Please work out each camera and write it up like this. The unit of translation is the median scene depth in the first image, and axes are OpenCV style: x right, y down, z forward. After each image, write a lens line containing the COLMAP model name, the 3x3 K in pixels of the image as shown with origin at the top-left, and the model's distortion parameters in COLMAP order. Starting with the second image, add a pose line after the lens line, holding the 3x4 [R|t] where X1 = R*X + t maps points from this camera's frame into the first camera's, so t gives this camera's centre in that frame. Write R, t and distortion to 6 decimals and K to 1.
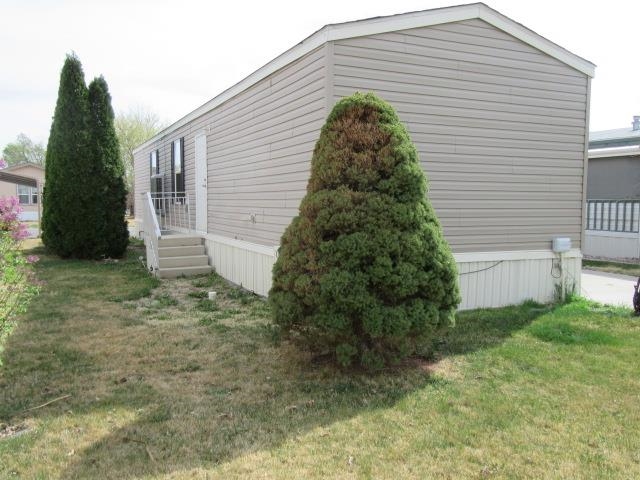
lens RADIAL K [[566.4, 0, 320.0], [0, 566.4, 240.0], [0, 0, 1]] dist [0.015809, 0.008580]
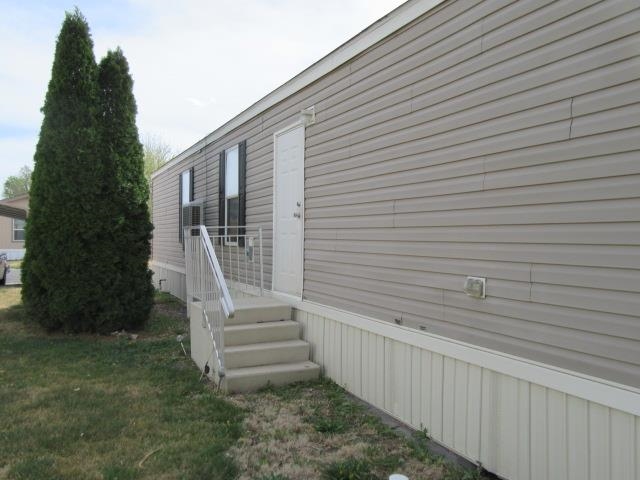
lens RADIAL K [[566.4, 0, 320.0], [0, 566.4, 240.0], [0, 0, 1]] dist [0.015809, 0.008580]
pose [[0.999961, 0.006825, -0.005532, -0.152836], [-0.007173, 0.997834, -0.065387, -0.029111], [0.005073, 0.065424, 0.997845, 0.374007]]
